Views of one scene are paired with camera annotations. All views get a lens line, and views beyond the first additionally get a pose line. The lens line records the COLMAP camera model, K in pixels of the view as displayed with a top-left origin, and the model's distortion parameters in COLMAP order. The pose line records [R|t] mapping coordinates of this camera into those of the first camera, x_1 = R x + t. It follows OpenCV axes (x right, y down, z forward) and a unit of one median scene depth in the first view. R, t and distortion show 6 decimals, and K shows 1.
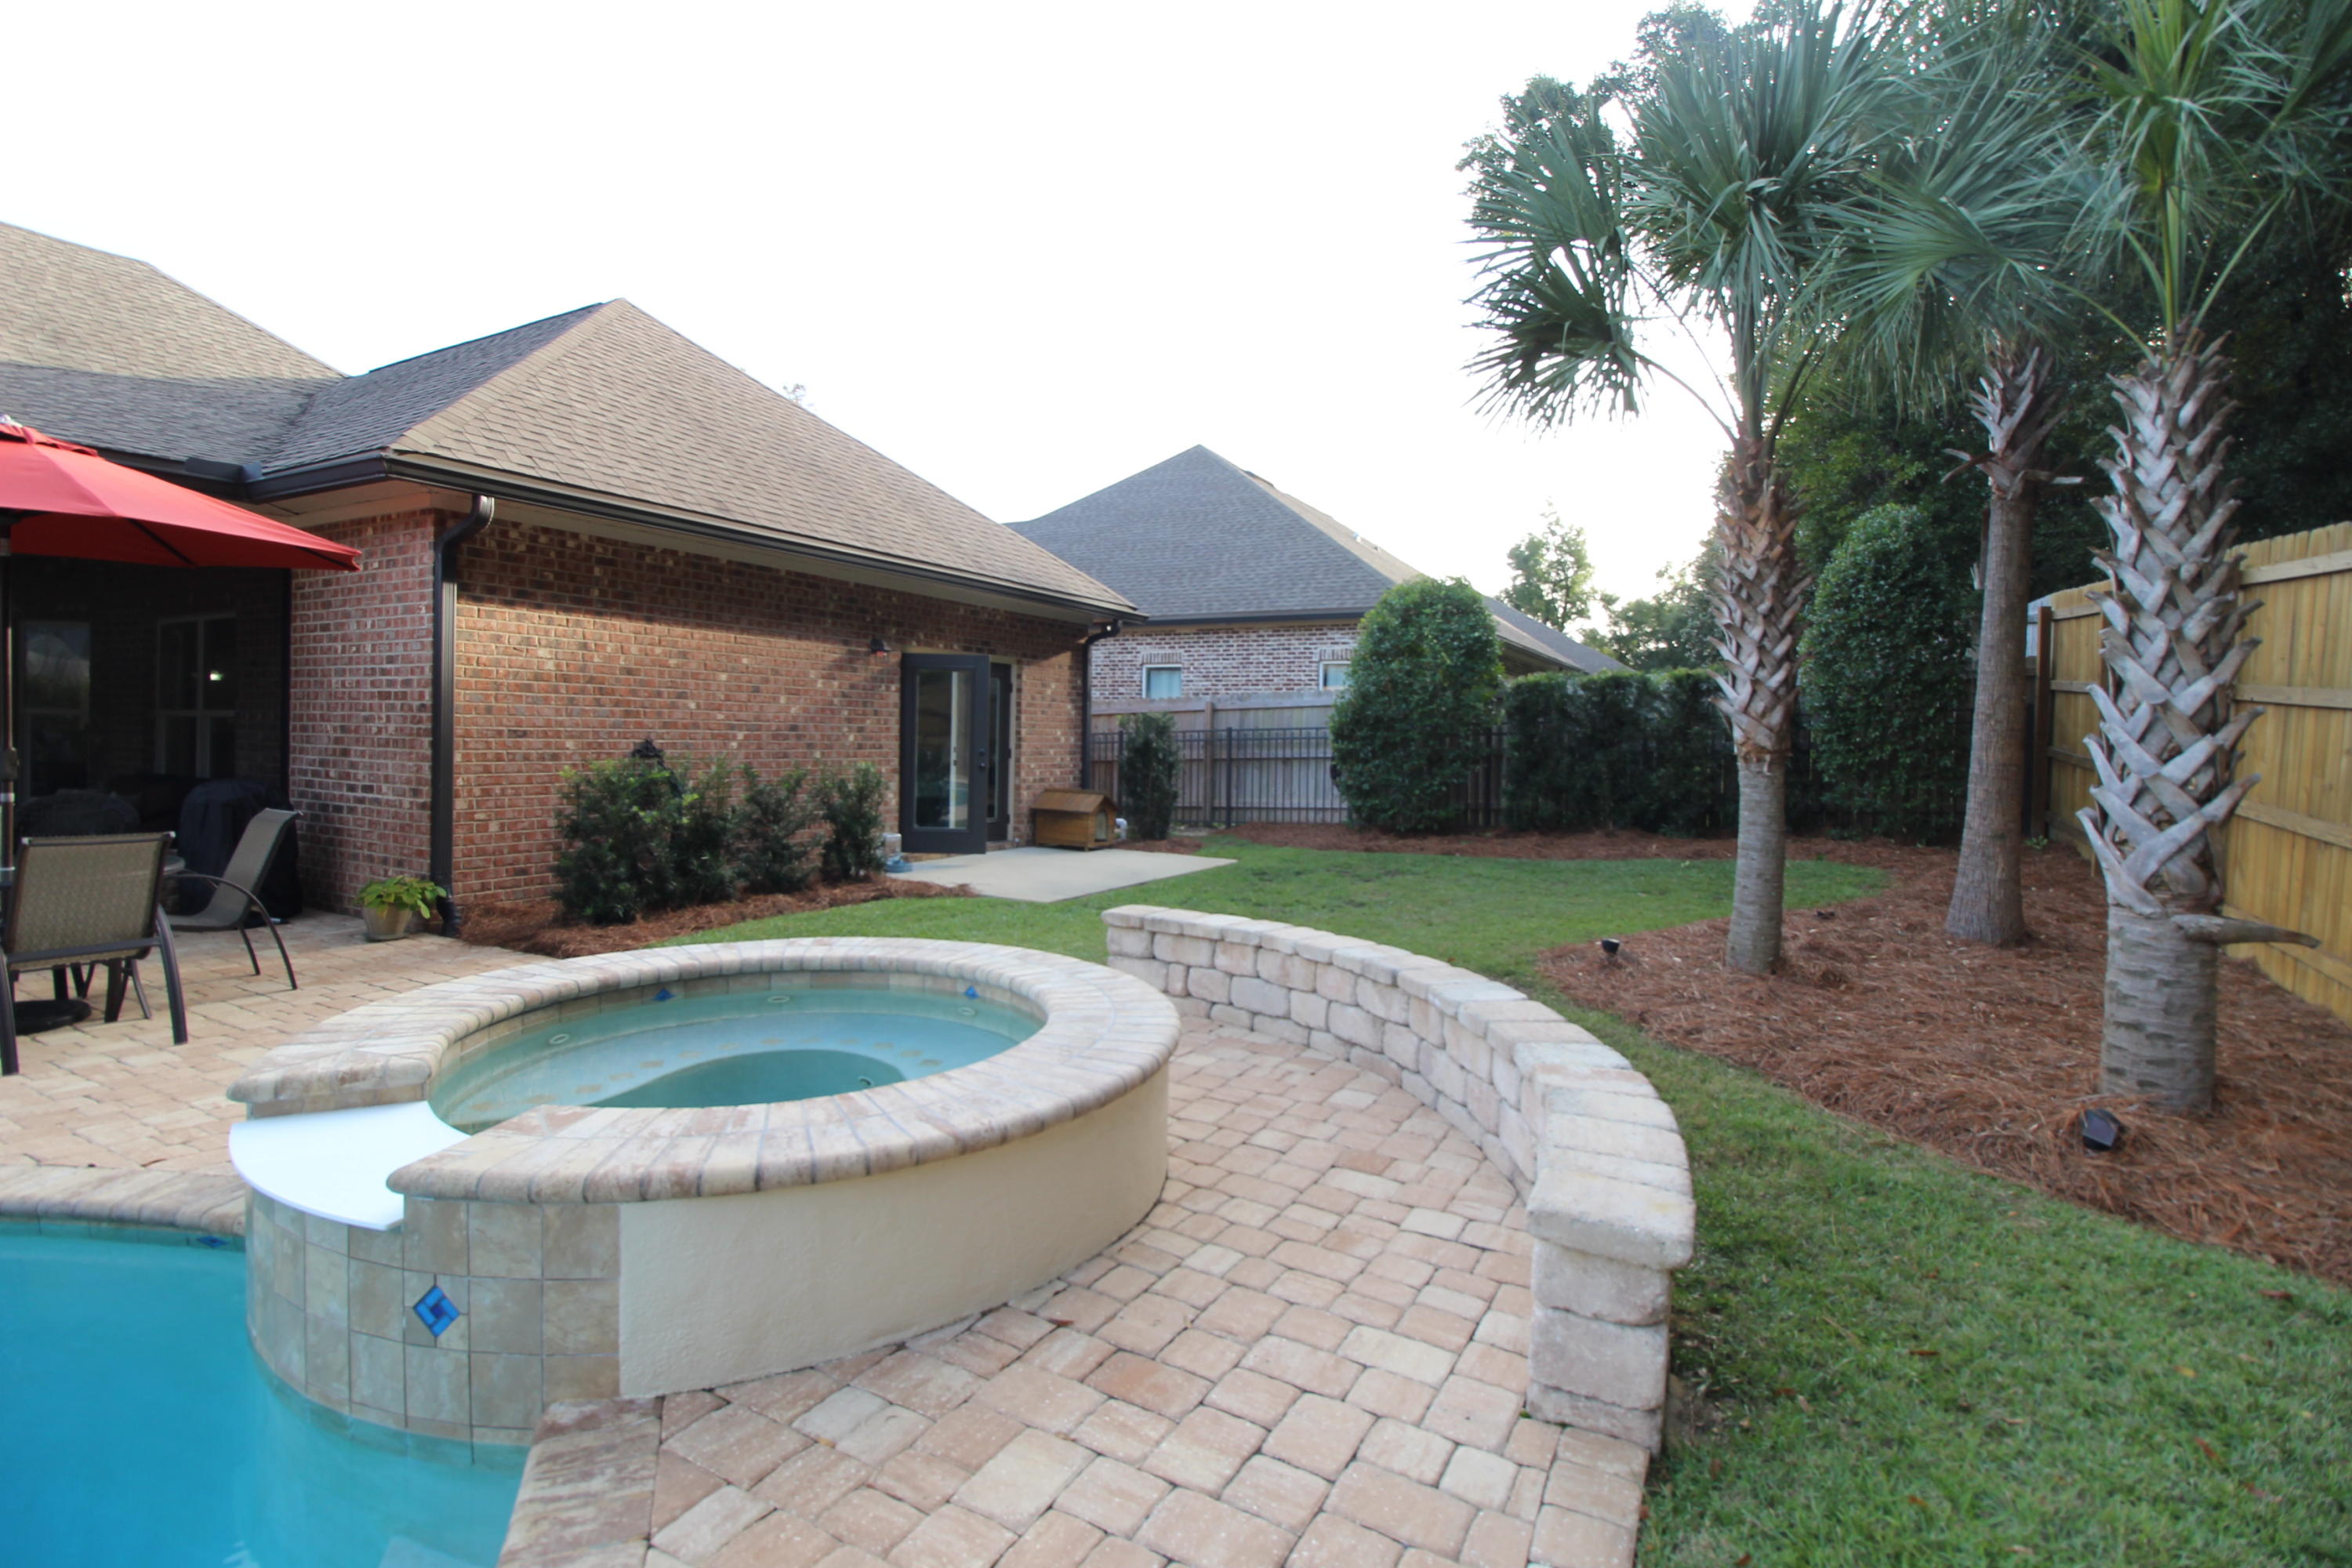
lens RADIAL K [[1089.9, 0, 1178.1], [0, 1089.9, 753.1], [0, 0, 1]] dist [-0.001438, -0.012399]
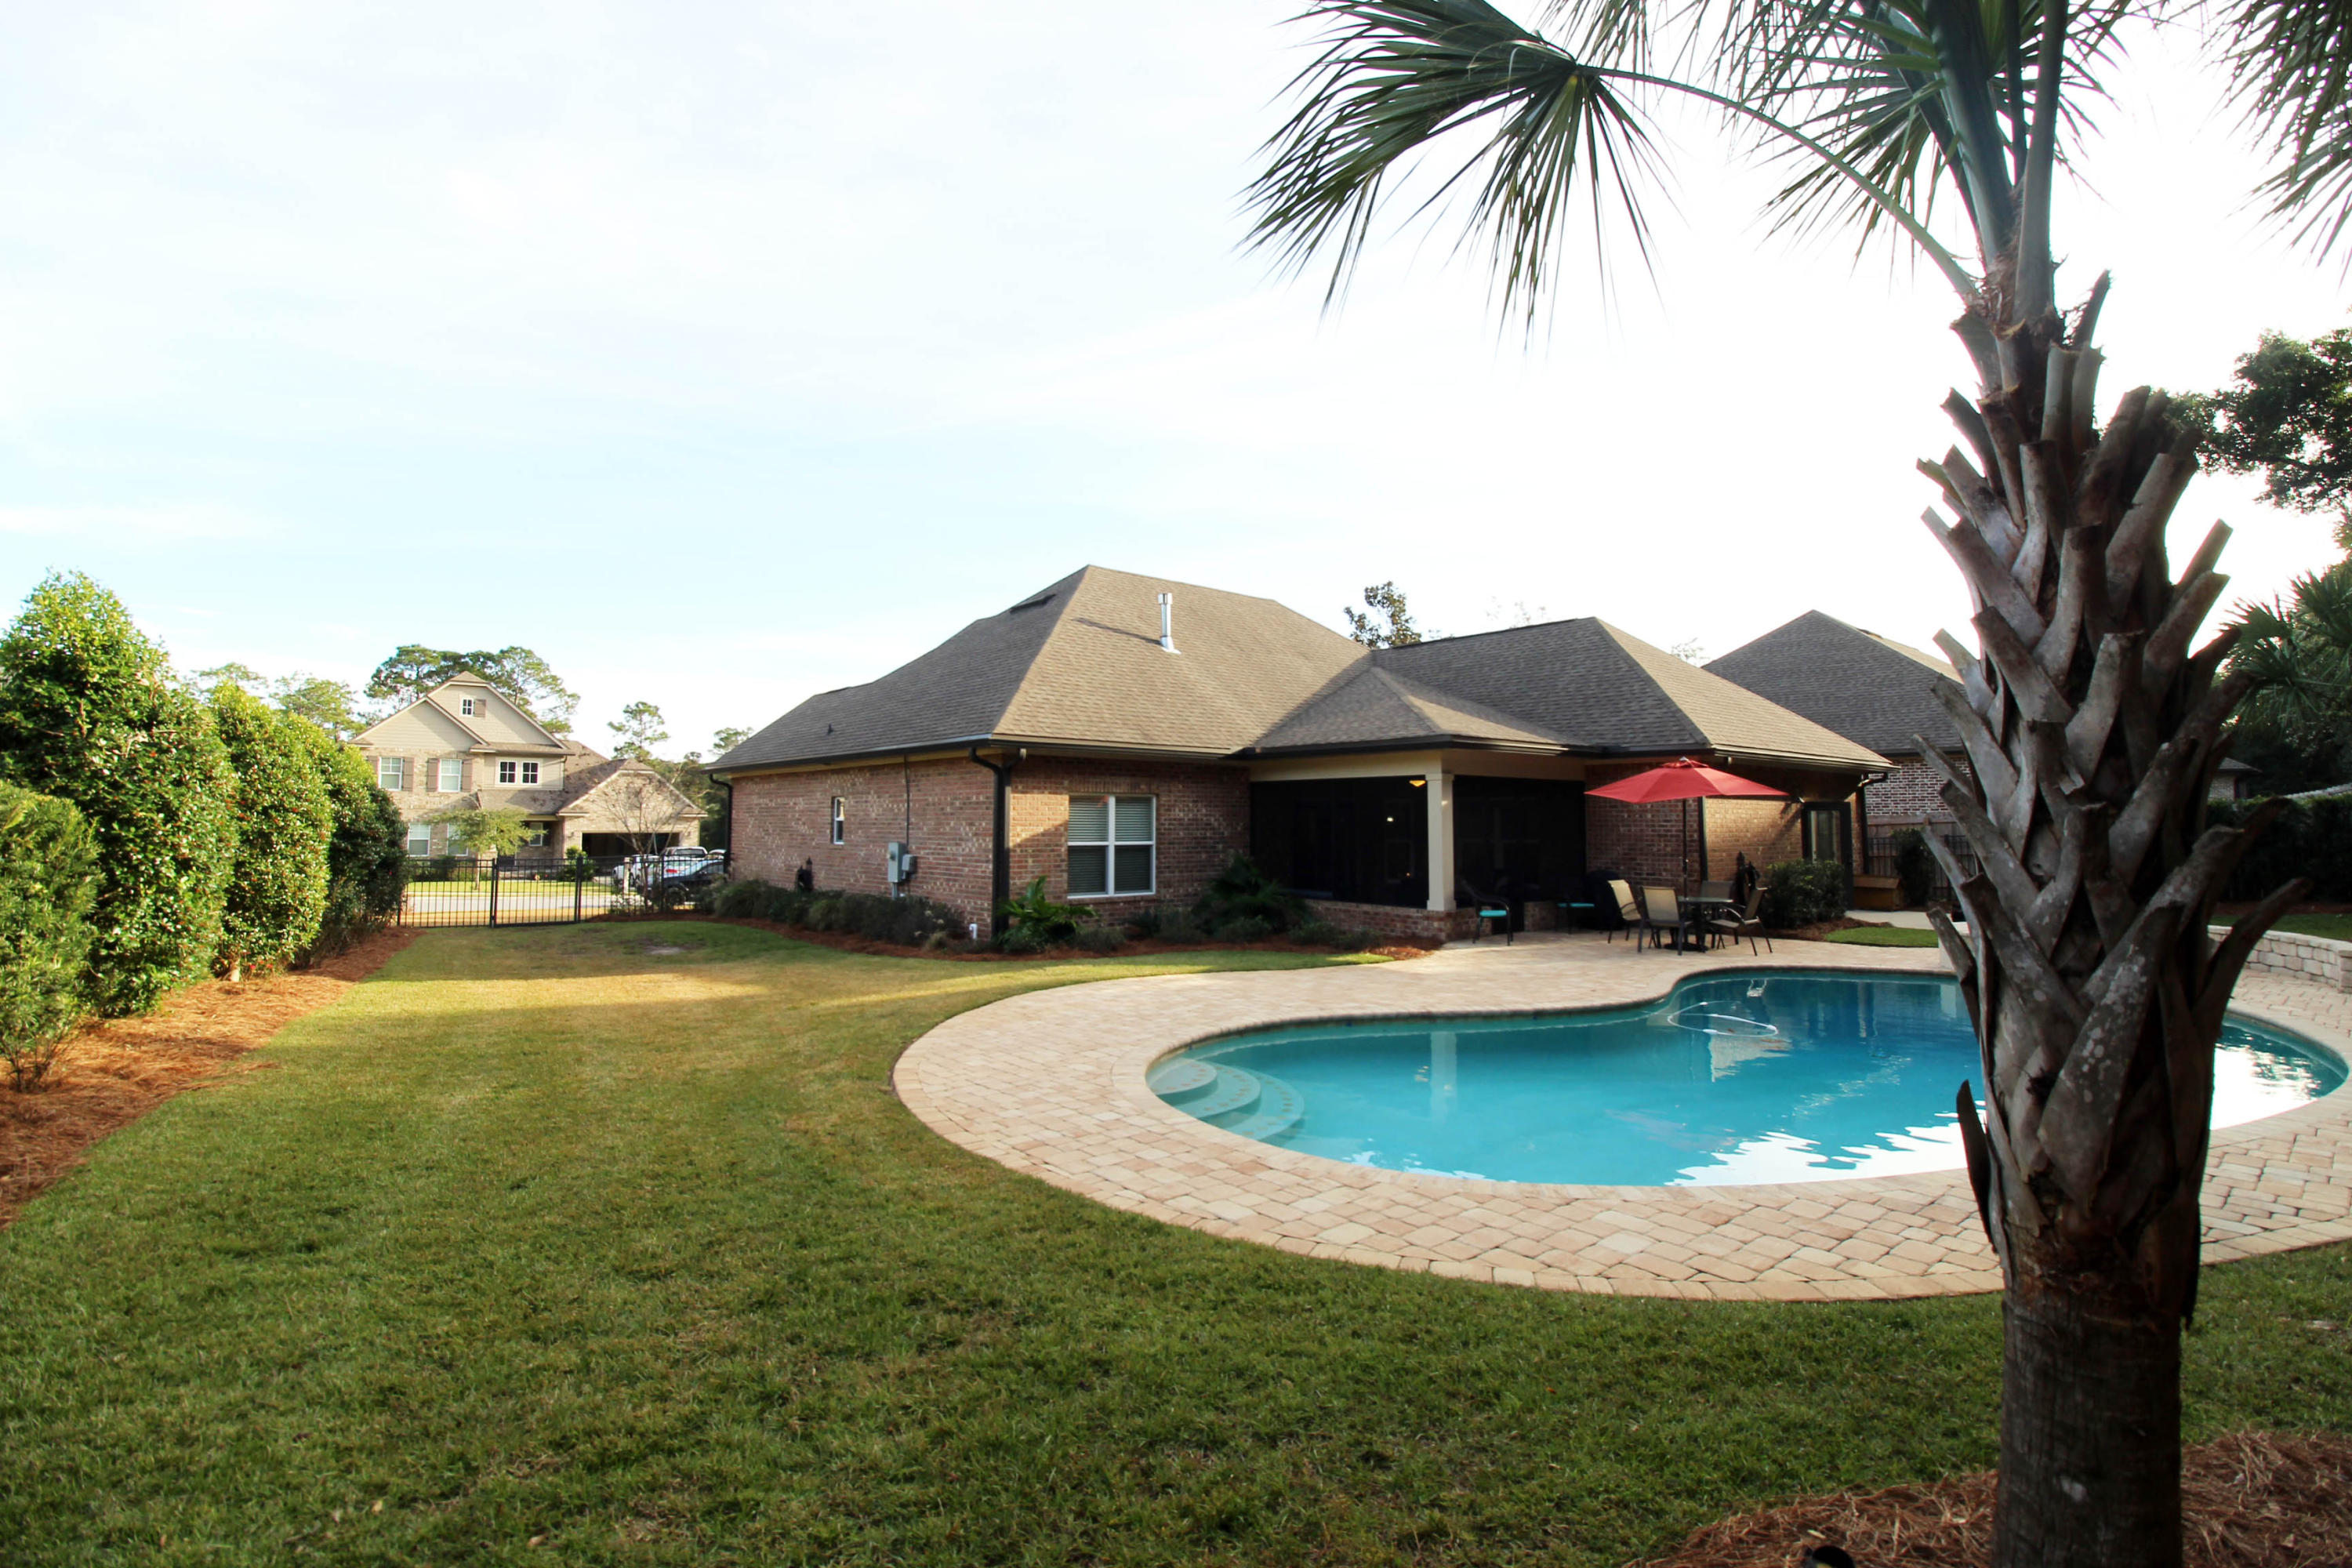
lens RADIAL K [[1089.9, 0, 1178.1], [0, 1089.9, 753.1], [0, 0, 1]] dist [-0.001438, -0.012399]
pose [[0.935880, -0.041801, -0.349830, -0.553812], [0.012641, 0.996281, -0.085227, -0.028159], [0.352092, 0.075341, 0.932928, -1.066416]]
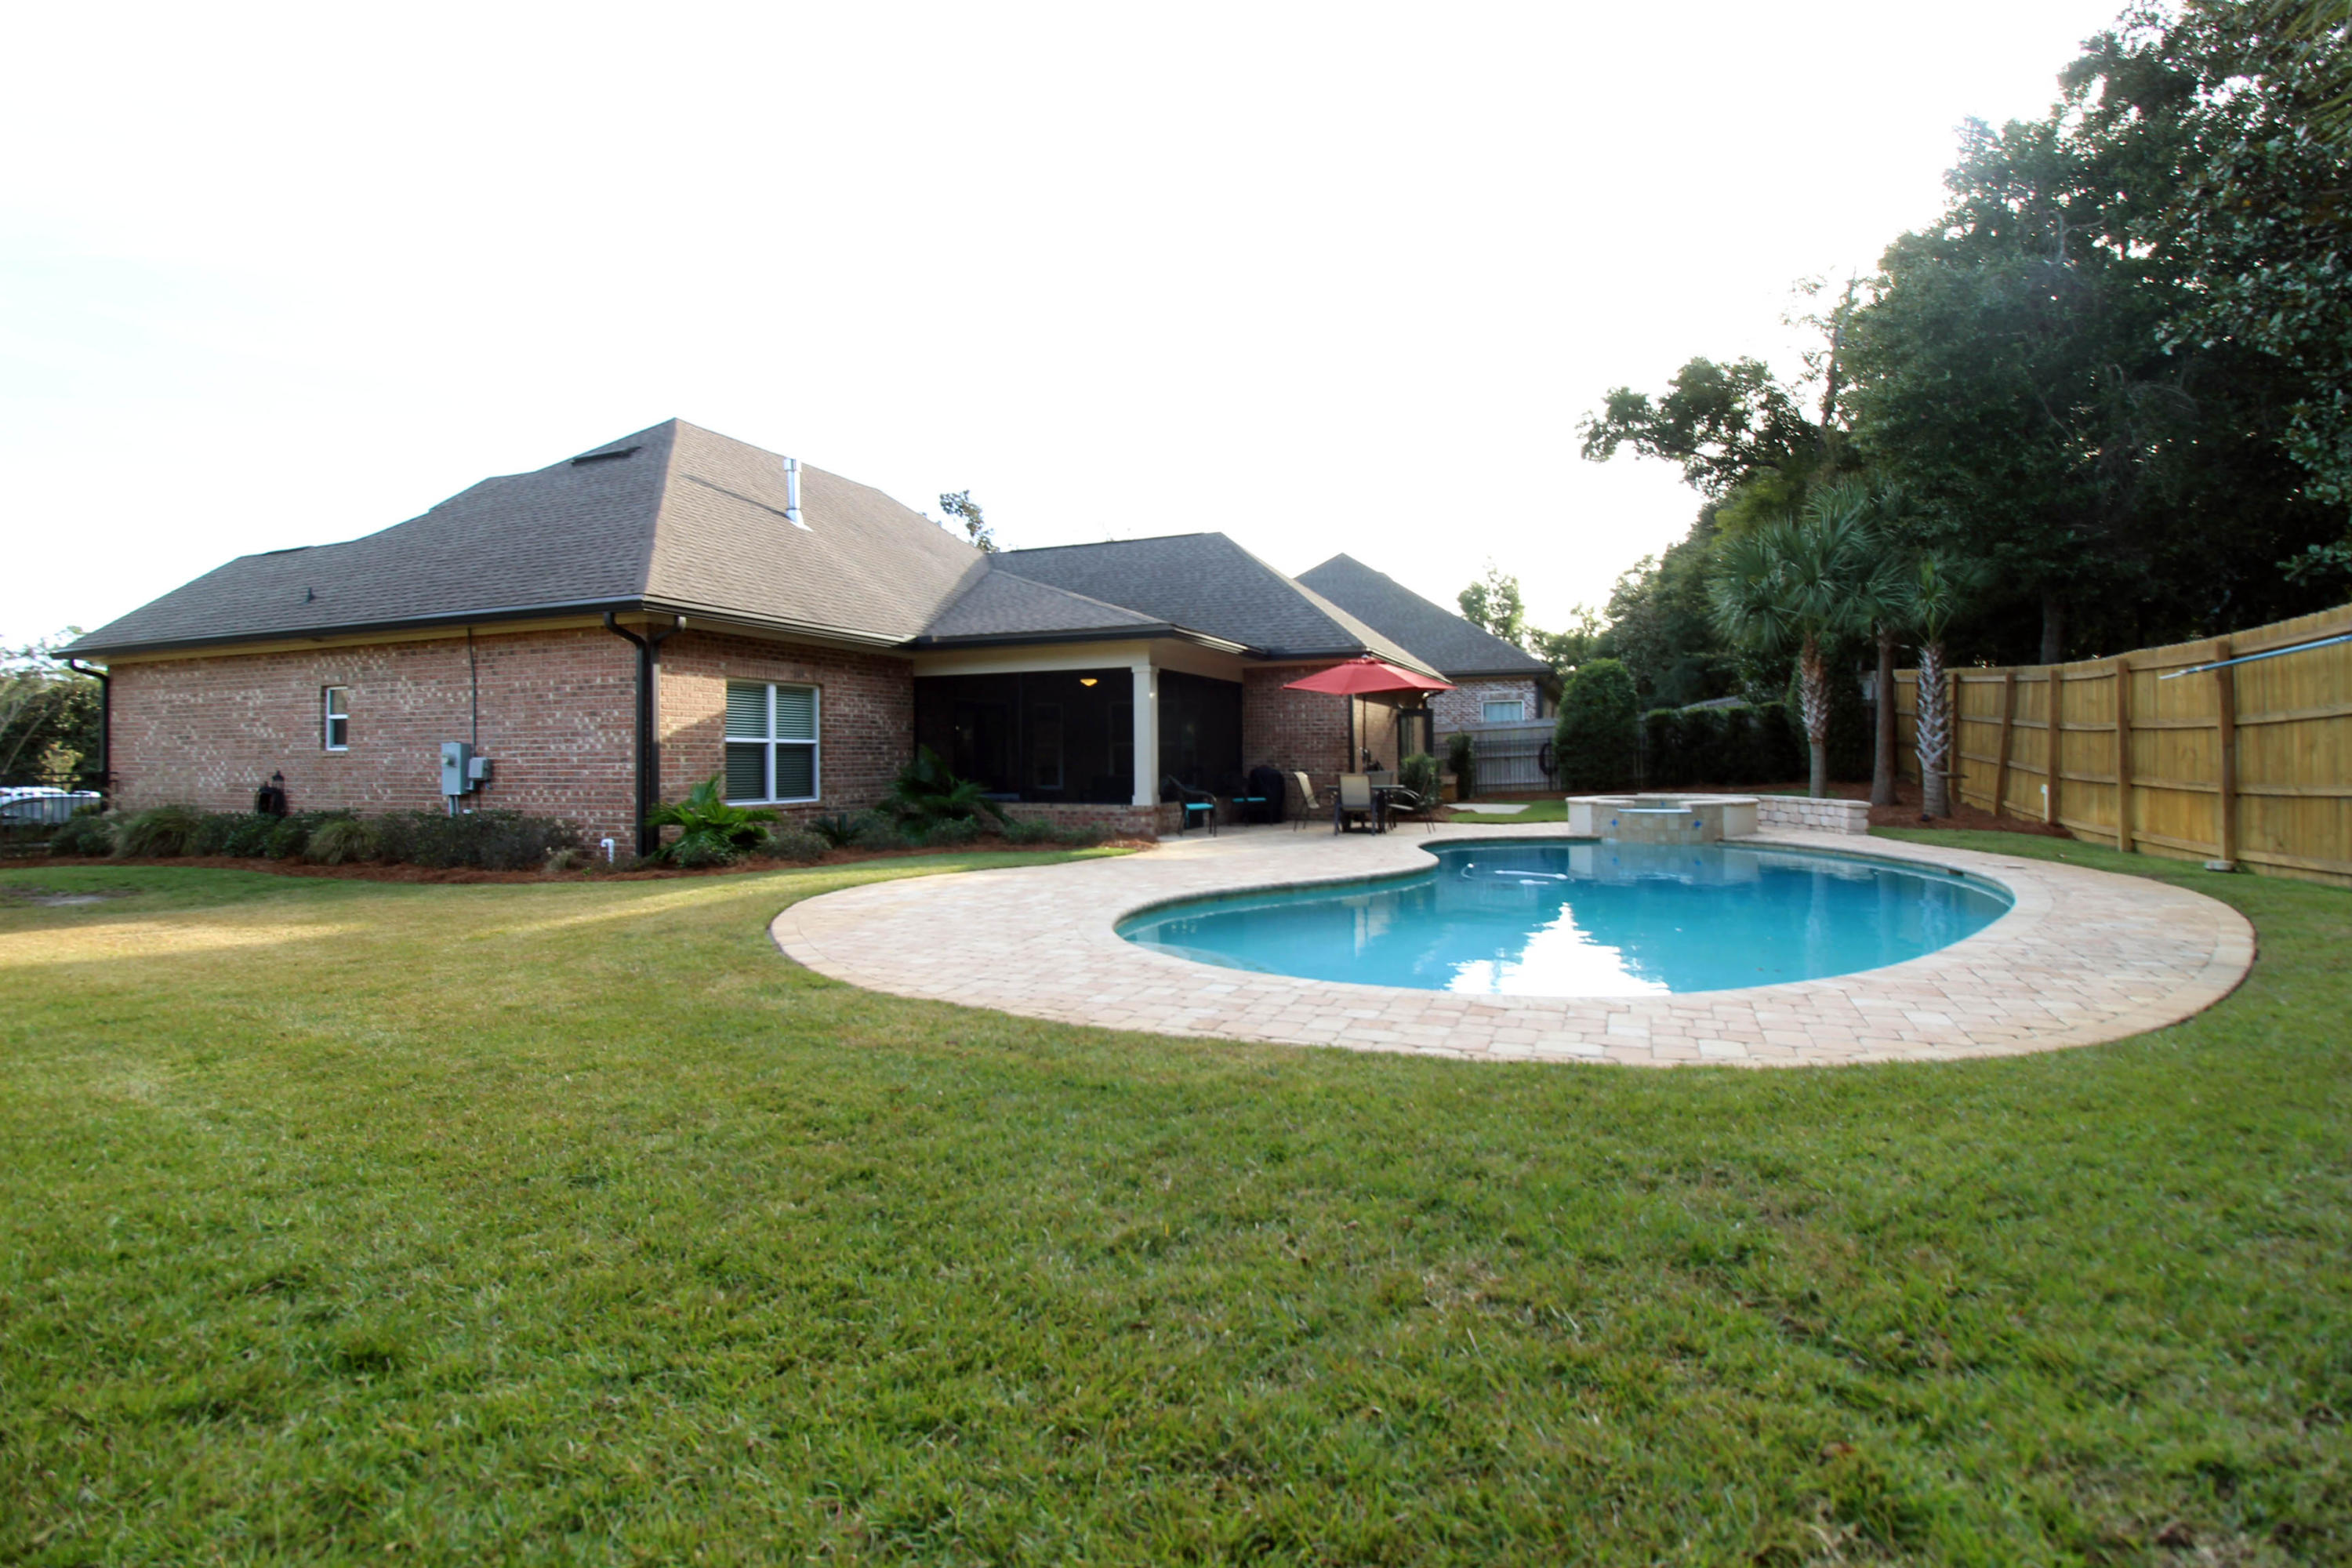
lens RADIAL K [[1089.9, 0, 1178.1], [0, 1089.9, 753.1], [0, 0, 1]] dist [-0.001438, -0.012399]
pose [[0.993203, -0.027079, 0.113200, -0.861956], [0.029315, 0.999406, -0.018136, 0.020170], [-0.112642, 0.021331, 0.993407, -0.991995]]
